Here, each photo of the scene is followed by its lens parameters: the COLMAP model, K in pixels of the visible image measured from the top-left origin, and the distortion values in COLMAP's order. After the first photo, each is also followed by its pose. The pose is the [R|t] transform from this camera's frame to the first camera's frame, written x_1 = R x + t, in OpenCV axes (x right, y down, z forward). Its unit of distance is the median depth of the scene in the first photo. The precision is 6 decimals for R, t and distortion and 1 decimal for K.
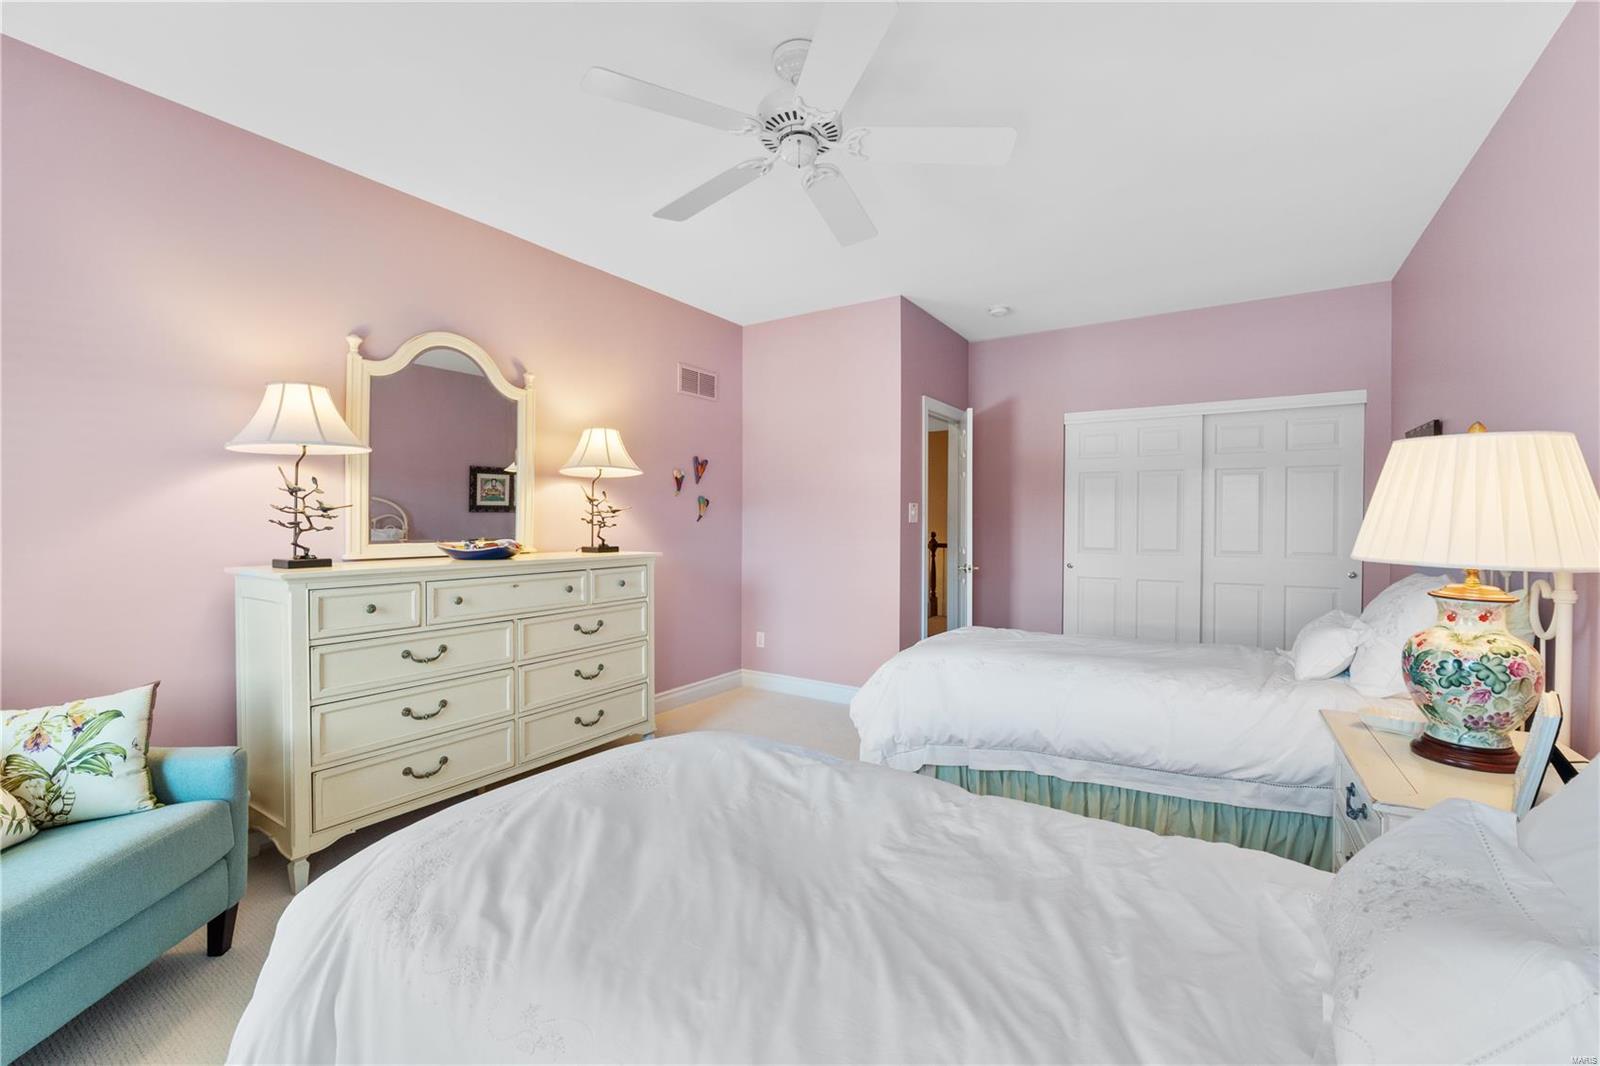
lens RADIAL K [[676.0, 0, 795.7], [0, 676.0, 527.3], [0, 0, 1]] dist [-0.000674, -0.000044]
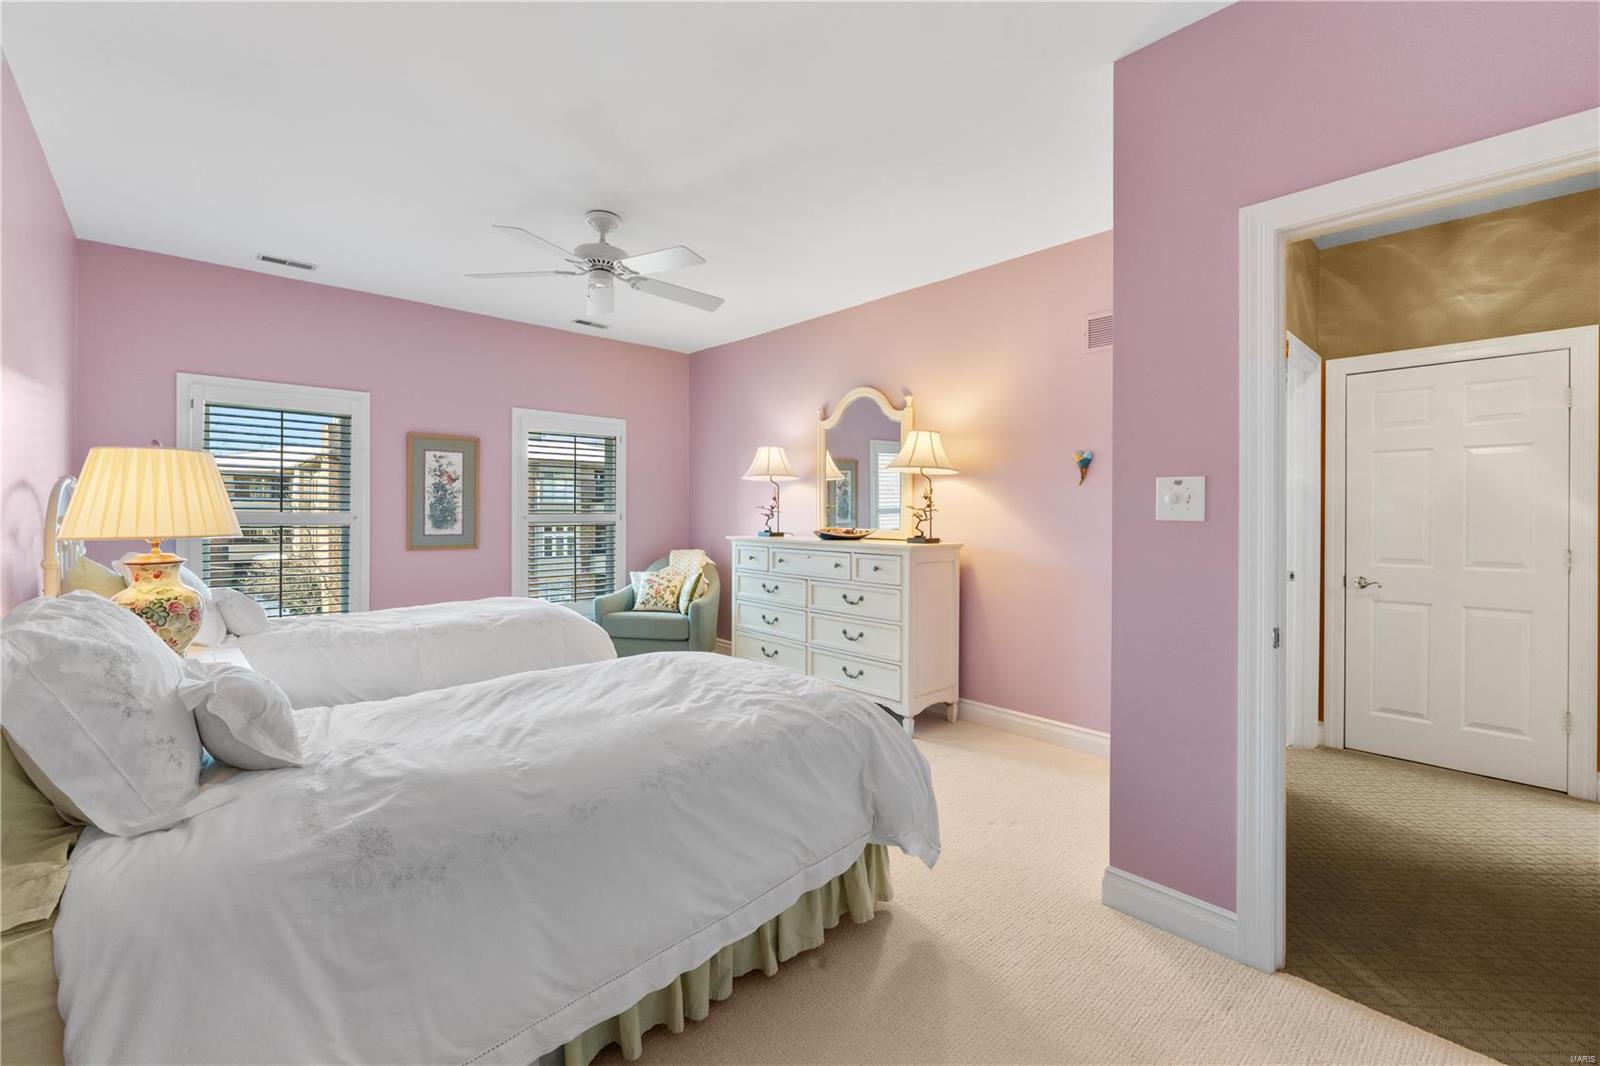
lens RADIAL K [[676.0, 0, 795.7], [0, 676.0, 527.3], [0, 0, 1]] dist [-0.000674, -0.000044]
pose [[-0.267380, 0.010250, -0.963537, 0.930540], [-0.016803, 0.999742, 0.015298, -0.003233], [0.963445, 0.020281, -0.267138, 1.228833]]
